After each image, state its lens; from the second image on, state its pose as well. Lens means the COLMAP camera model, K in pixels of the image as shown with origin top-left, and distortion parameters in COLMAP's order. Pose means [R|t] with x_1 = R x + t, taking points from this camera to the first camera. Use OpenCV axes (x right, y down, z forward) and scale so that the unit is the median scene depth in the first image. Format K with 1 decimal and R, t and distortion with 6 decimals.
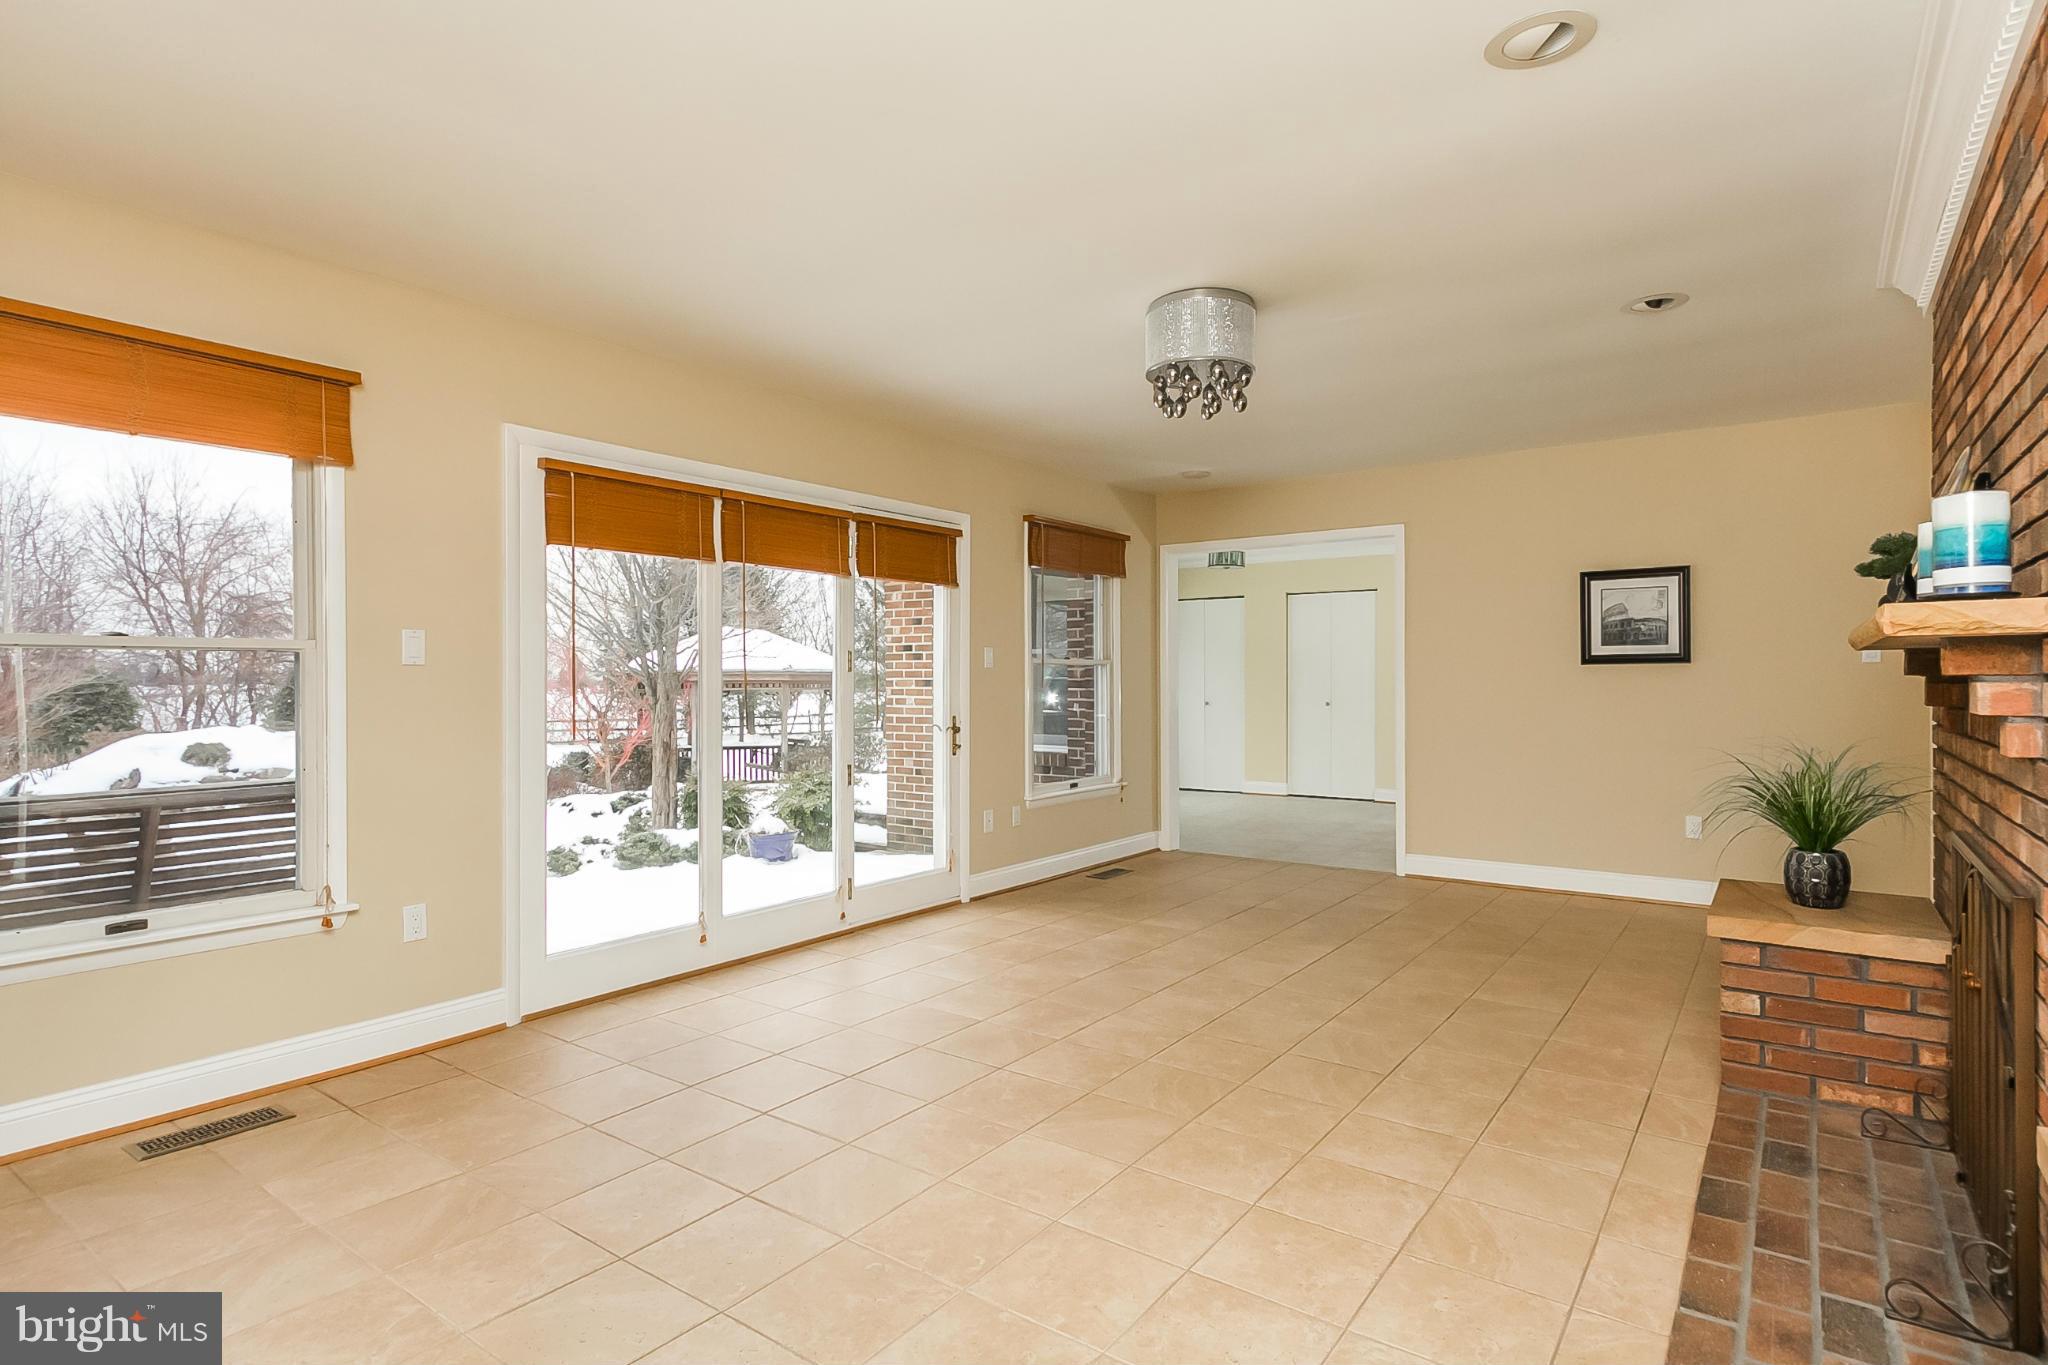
lens RADIAL K [[1070.0, 0, 1024.0], [0, 1070.0, 682.5], [0, 0, 1]] dist [0.001158, -0.000325]
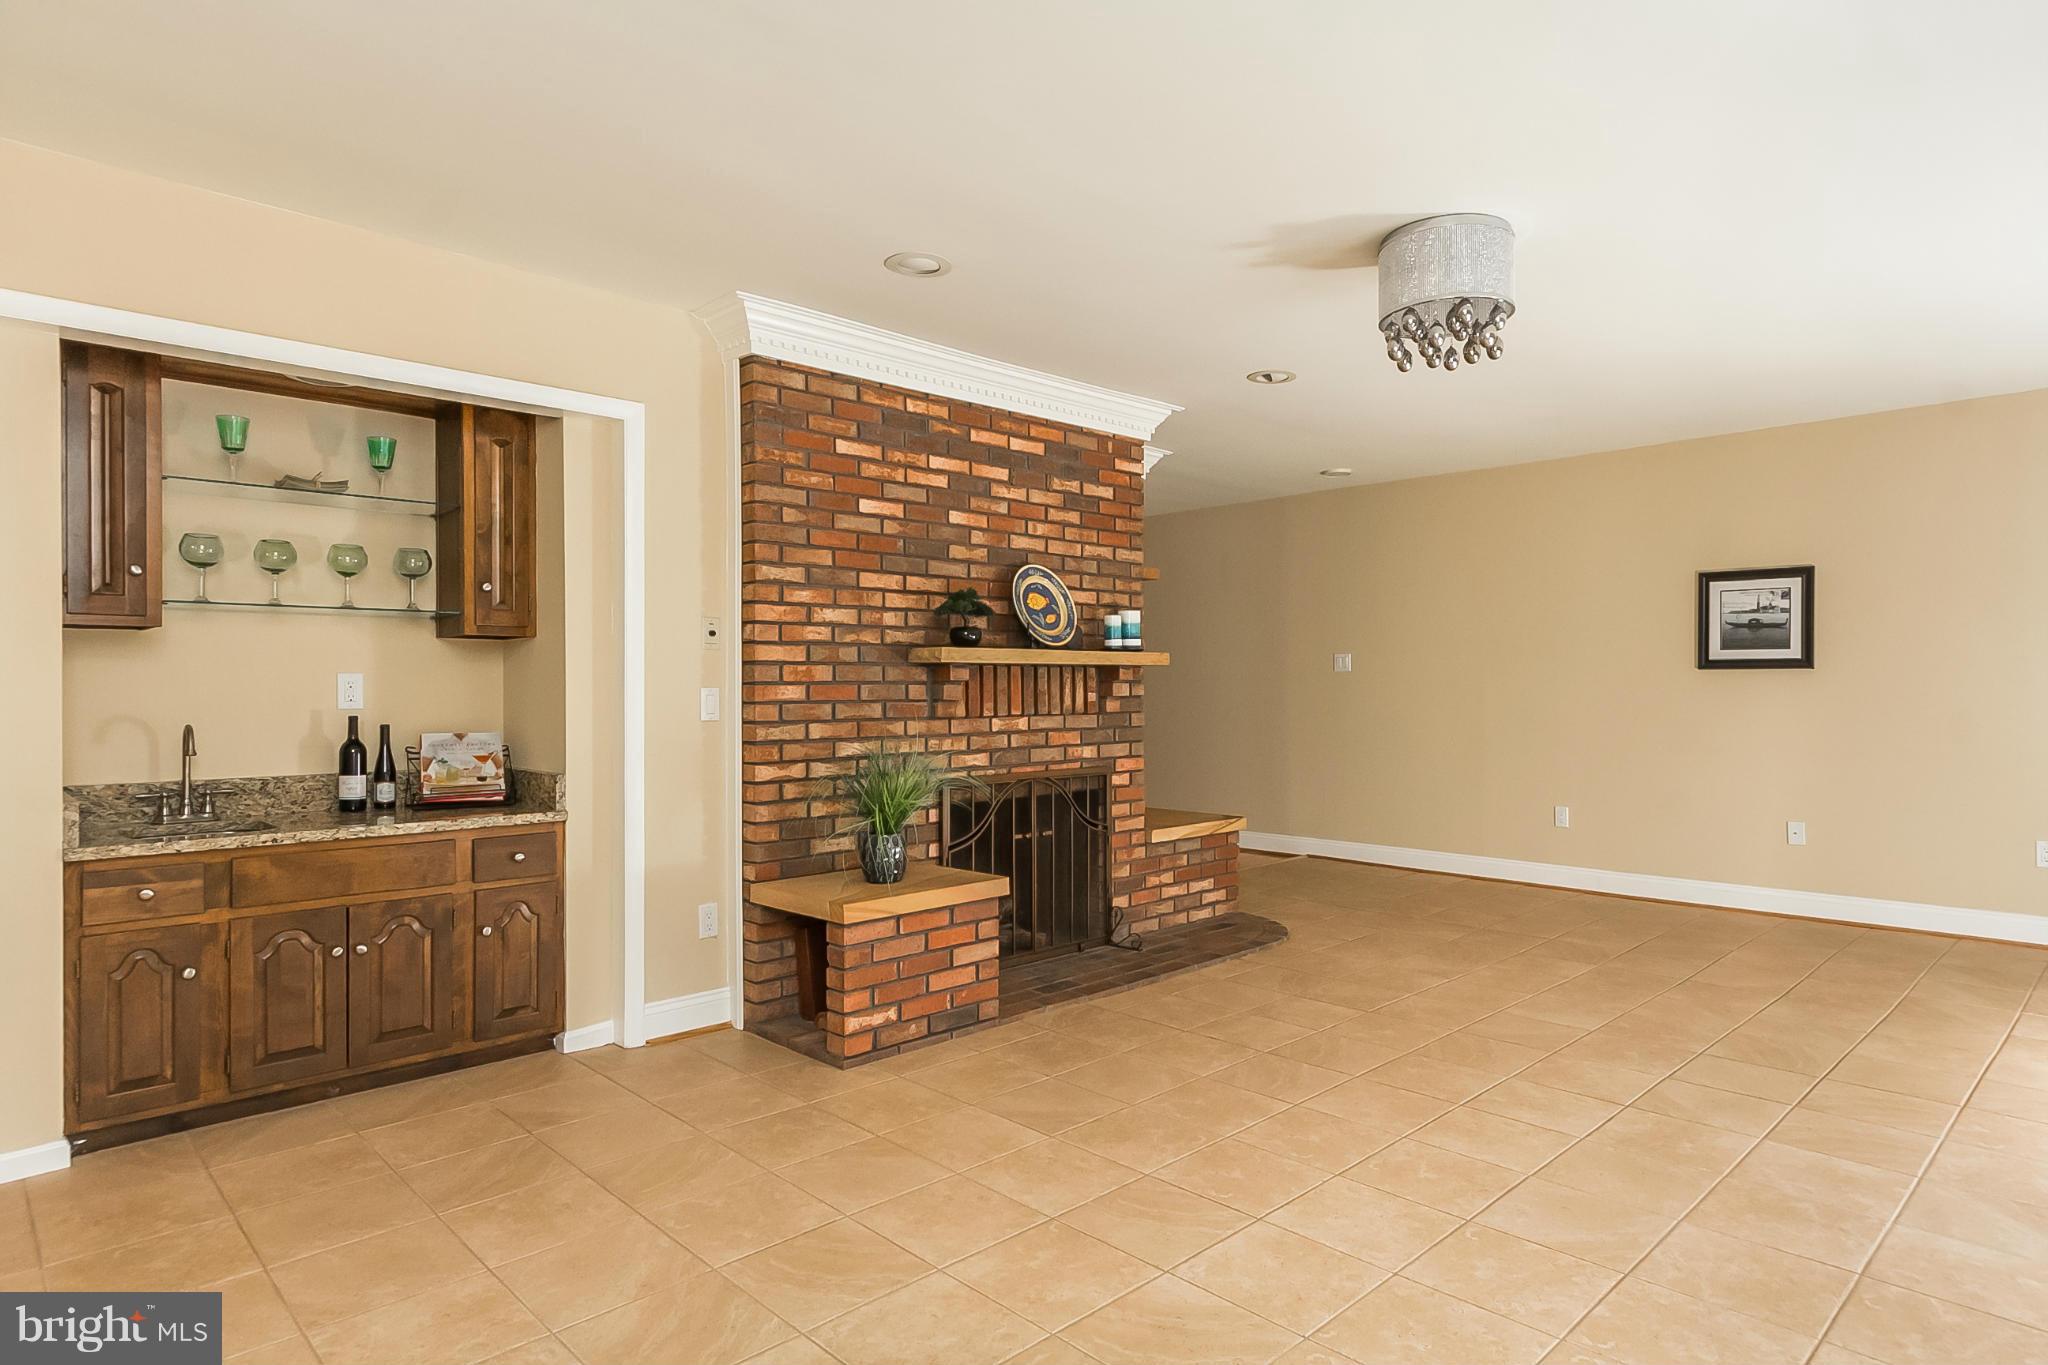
lens RADIAL K [[1121.2, 0, 1024.0], [0, 1121.2, 682.5], [0, 0, 1]] dist [0.003713, -0.000387]
pose [[-0.982483, 0.008721, 0.186148, 0.328101], [0.008707, 0.999962, -0.000896, -0.001347], [-0.186149, 0.000741, -0.982521, 1.925543]]
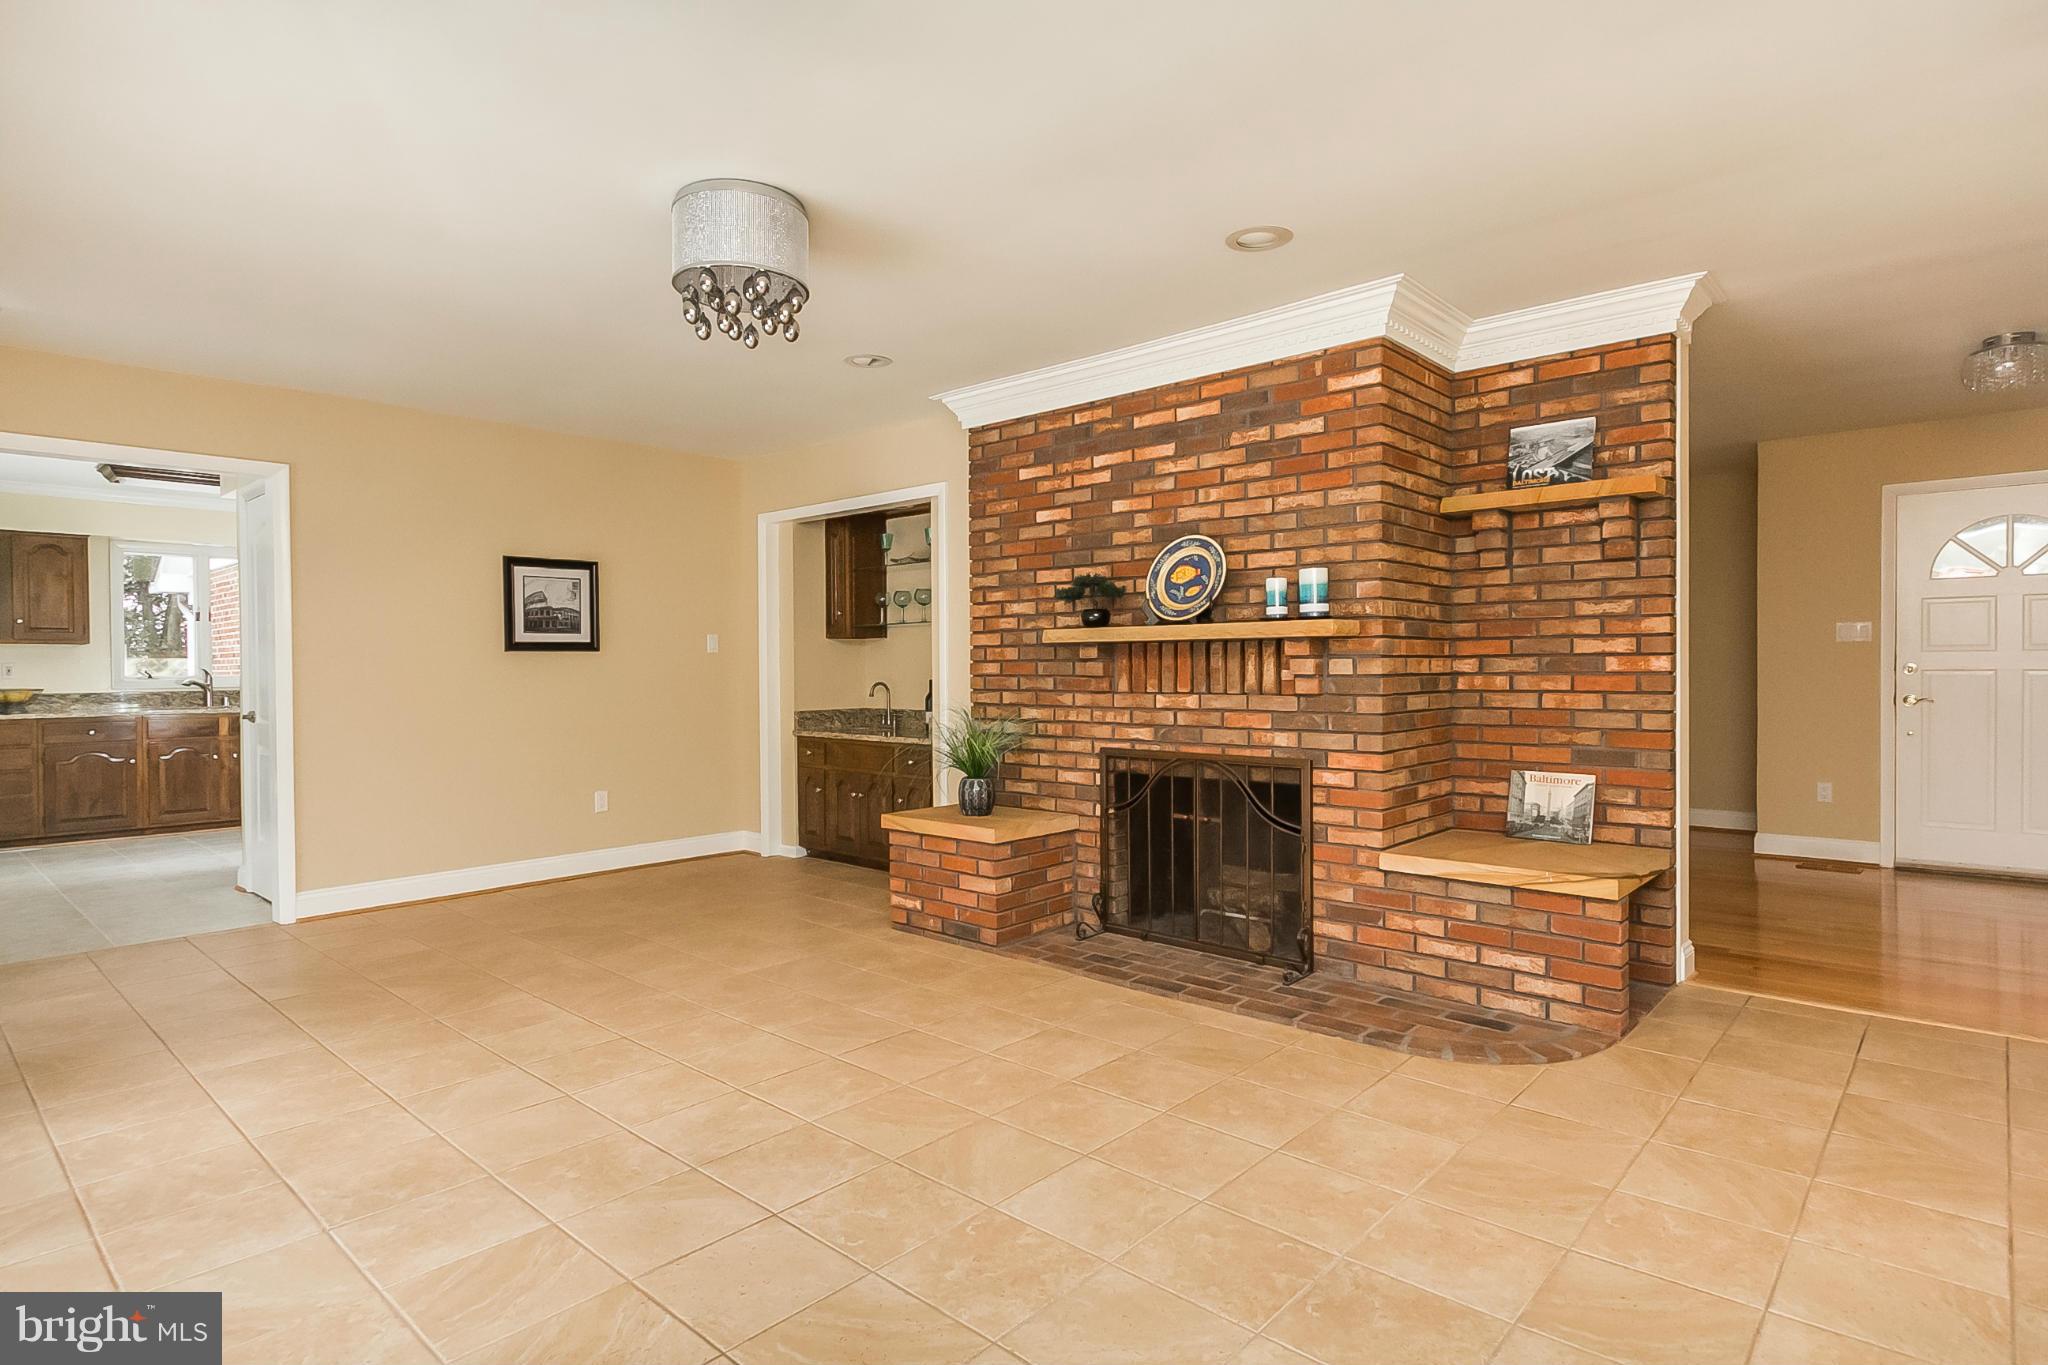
lens RADIAL K [[1051.0, 0, 1047.5], [0, 1051.0, 676.8], [0, 0, 1]] dist [0.006704, 0.000762]
pose [[0.090949, -0.008185, 0.995822, -0.624029], [0.010223, 0.999921, 0.007285, 0.007307], [-0.995803, 0.009518, 0.091025, 0.691293]]
